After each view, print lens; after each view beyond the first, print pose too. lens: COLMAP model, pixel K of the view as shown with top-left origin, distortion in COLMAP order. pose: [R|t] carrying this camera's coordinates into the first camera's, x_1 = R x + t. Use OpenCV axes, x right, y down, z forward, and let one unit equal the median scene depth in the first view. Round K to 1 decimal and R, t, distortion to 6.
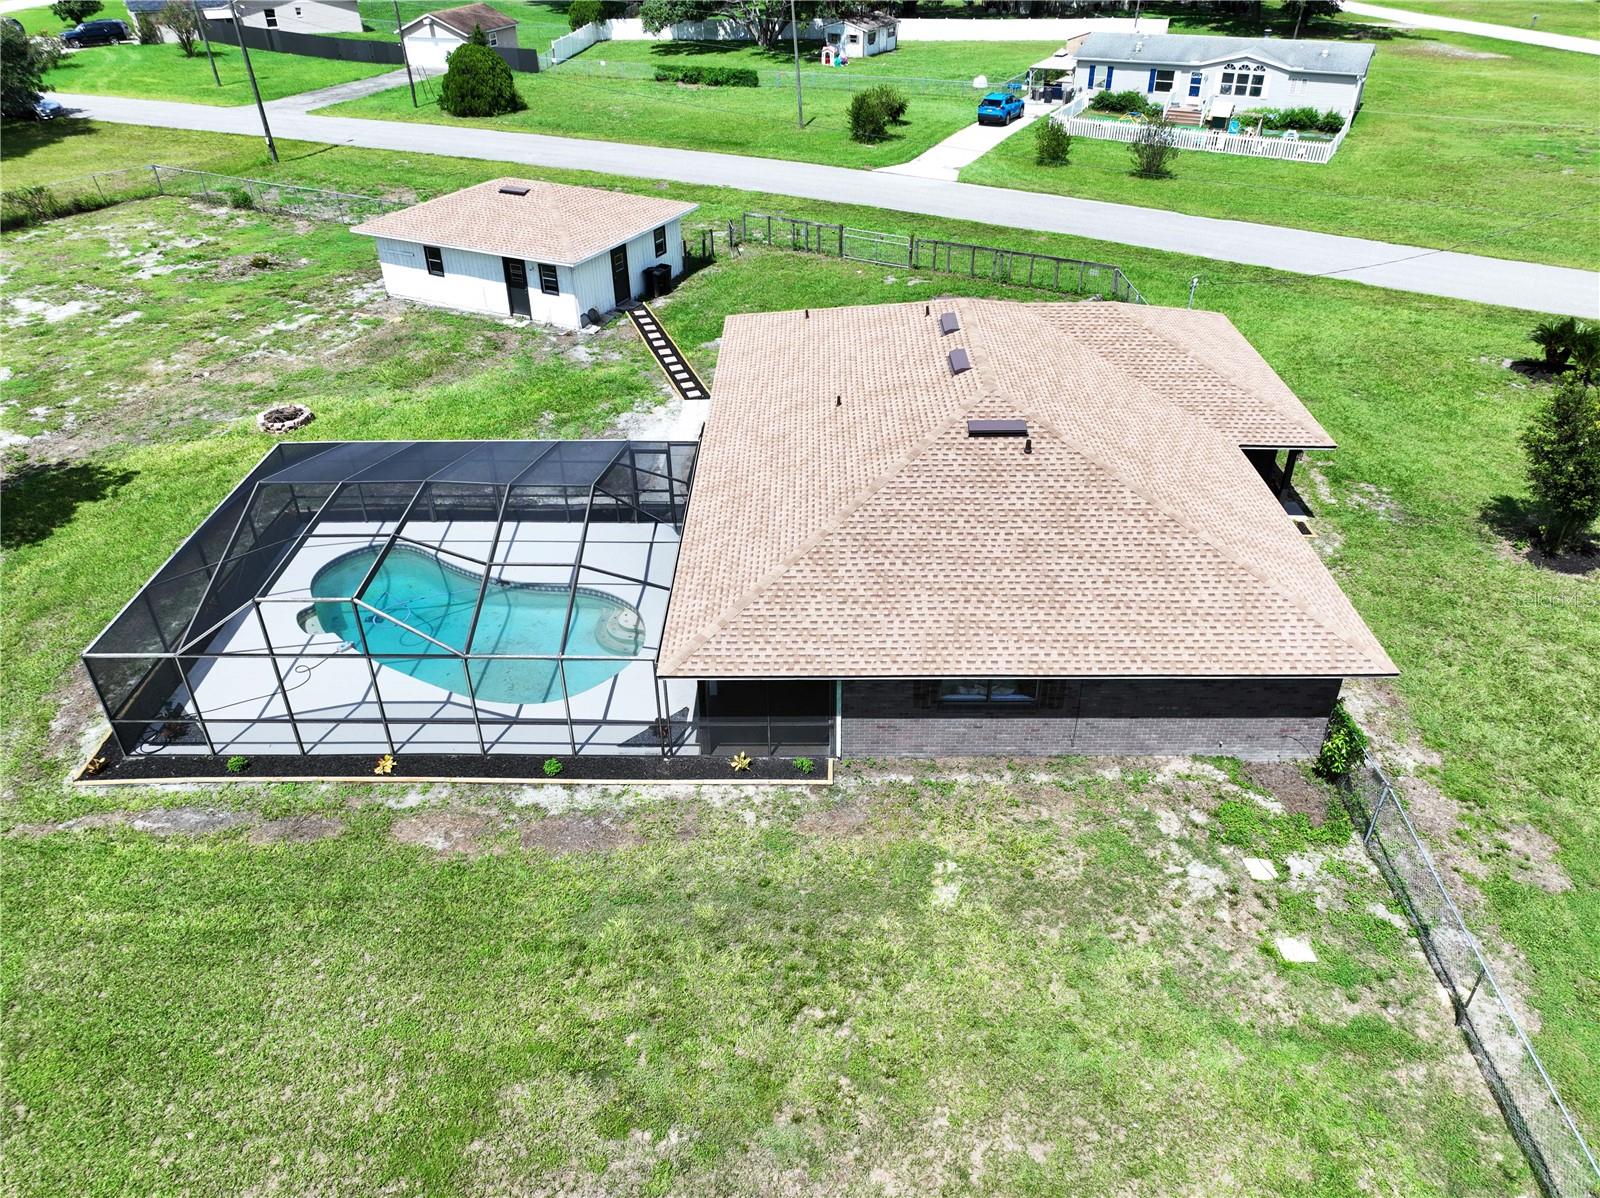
lens RADIAL K [[1145.3, 0, 800.0], [0, 1145.3, 599.0], [0, 0, 1]] dist [0.002133, 0.006712]
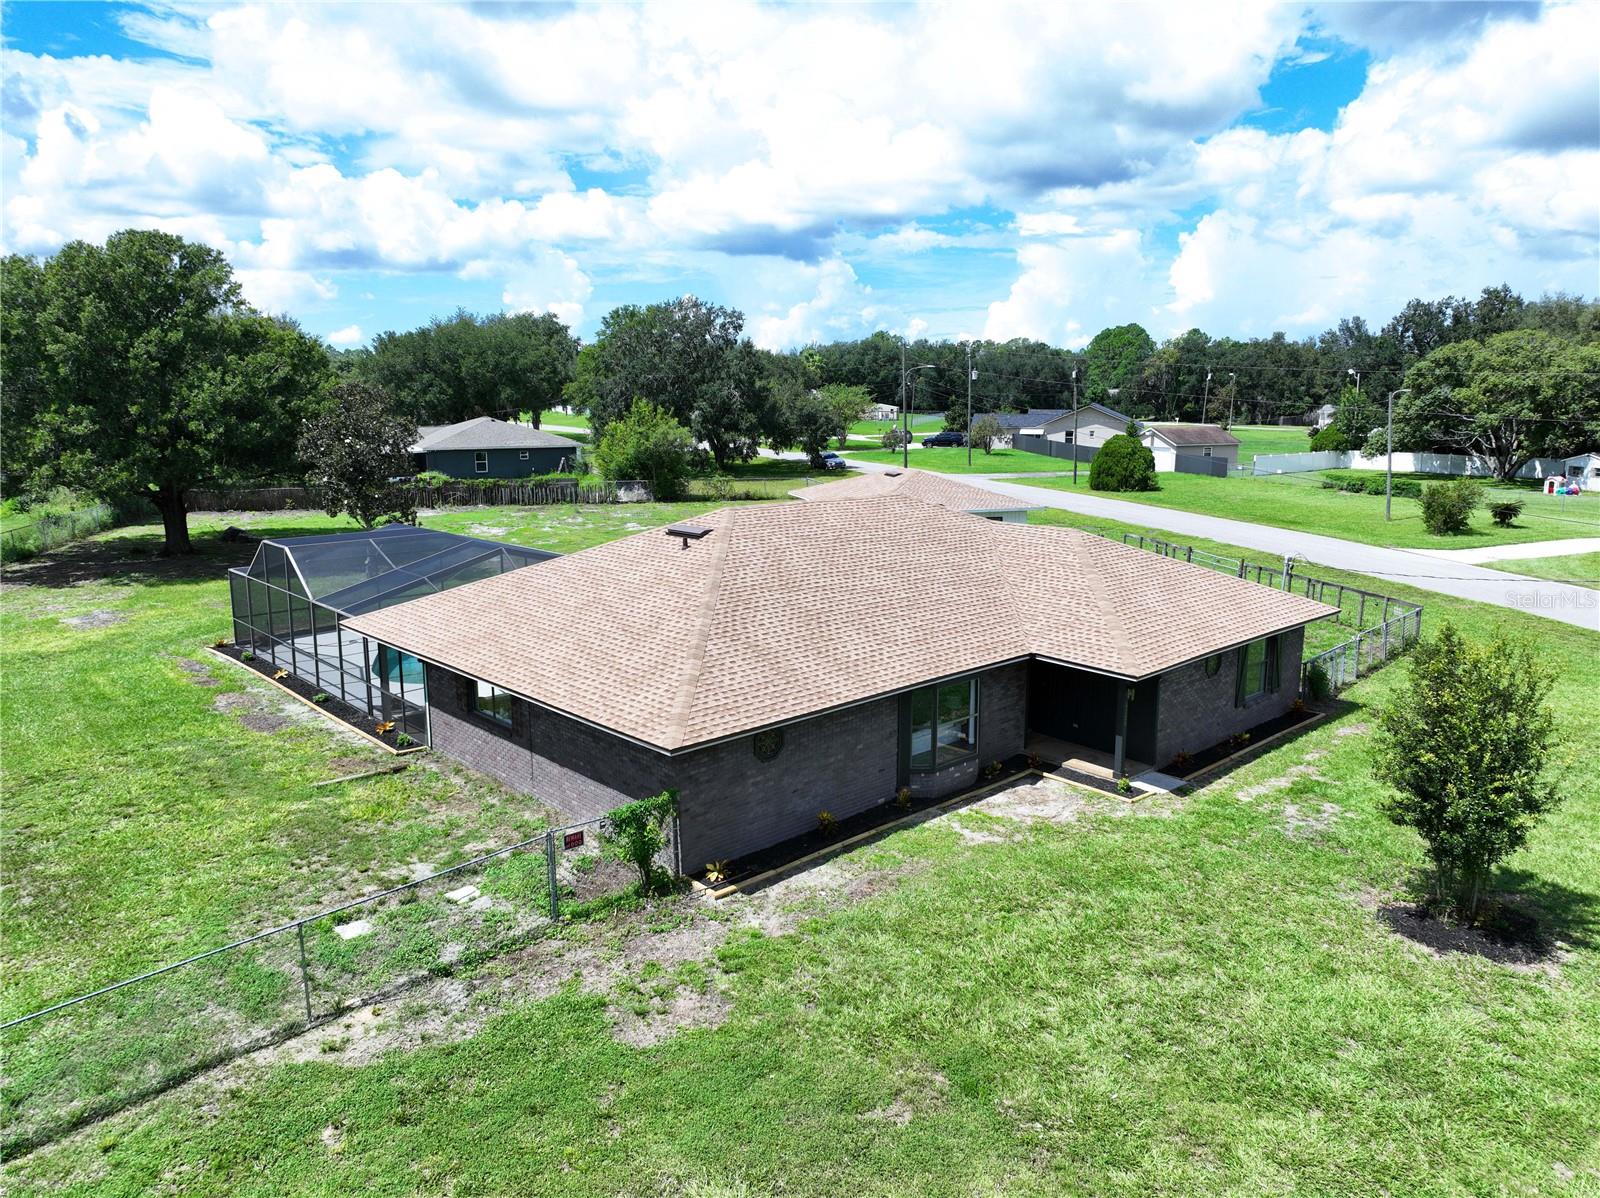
lens RADIAL K [[1118.0, 0, 800.0], [0, 1118.0, 599.0], [0, 0, 1]] dist [0.005132, 0.006544]
pose [[0.689391, 0.144339, -0.709863, 0.833717], [-0.400385, 0.892580, -0.207346, 0.070157], [0.603681, 0.427161, 0.673128, 0.313297]]
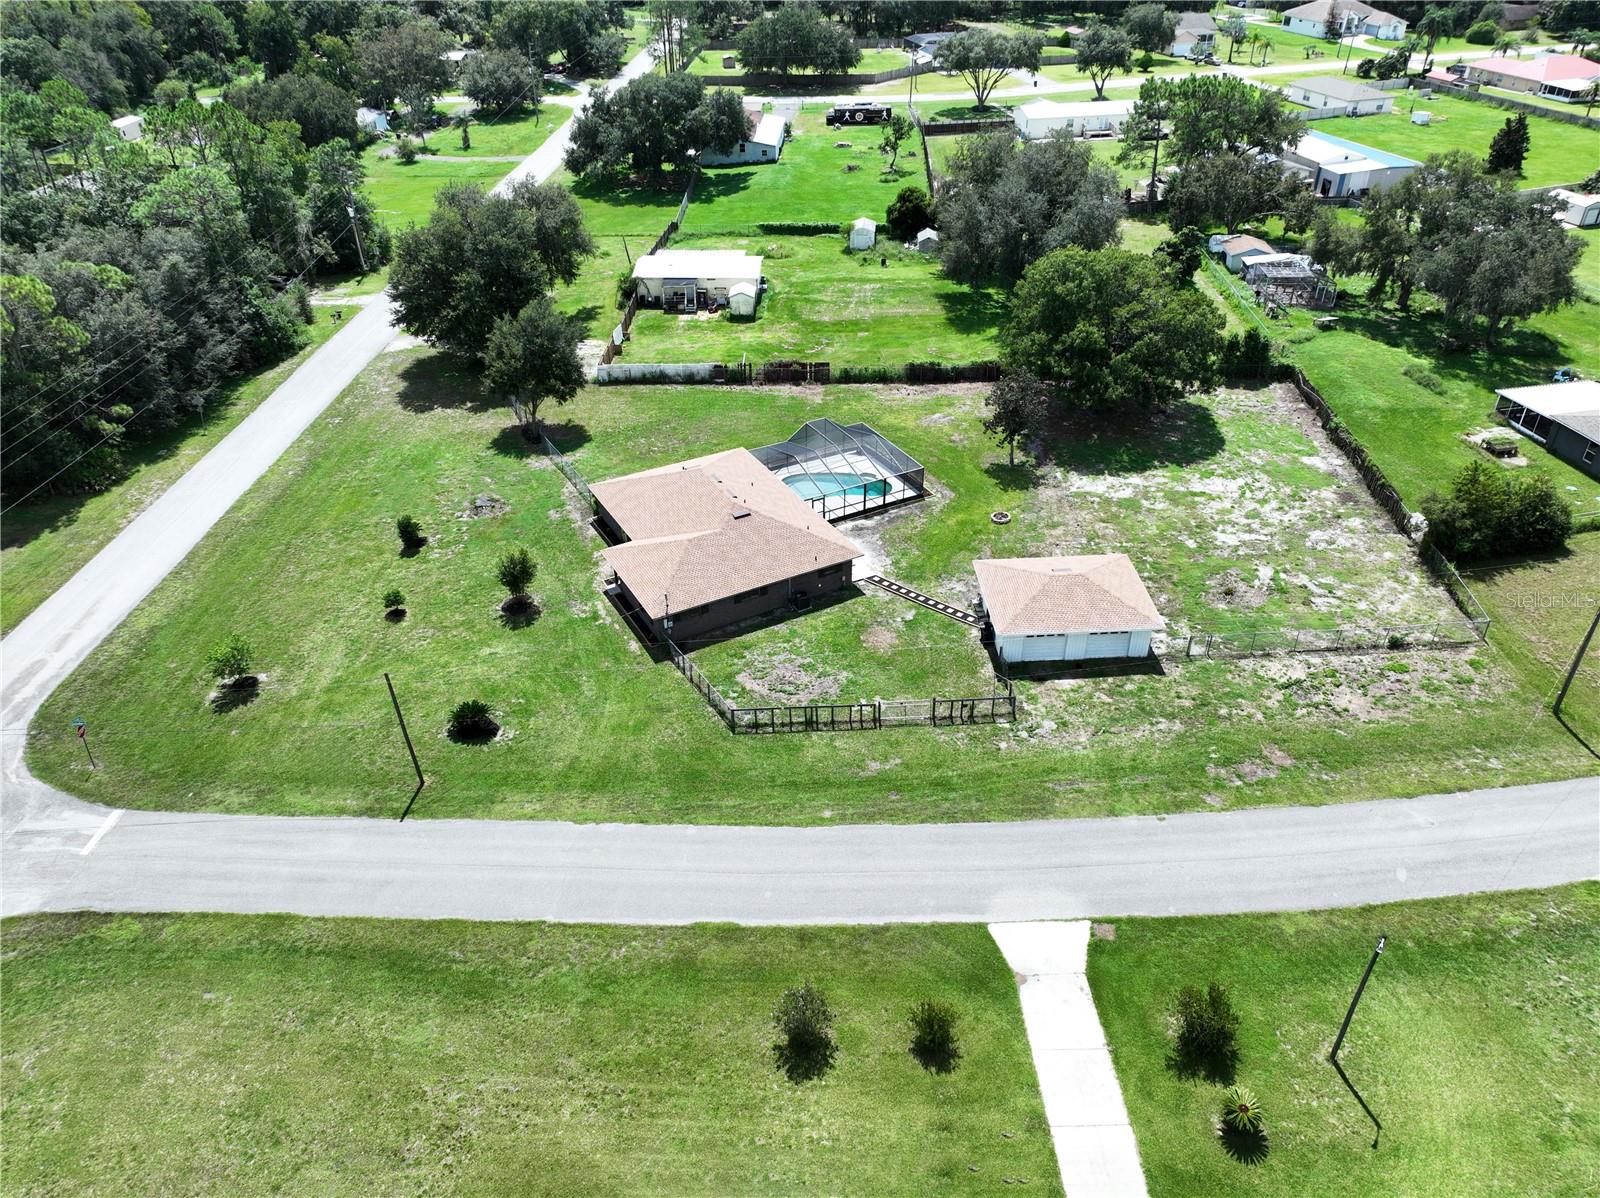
lens RADIAL K [[1118.0, 0, 800.0], [0, 1118.0, 599.0], [0, 0, 1]] dist [0.005132, 0.006544]
pose [[-0.867042, 0.291493, -0.404067, 1.165115], [-0.259890, 0.427325, 0.865939, -2.540831], [0.425083, 0.855818, -0.294752, 2.084693]]
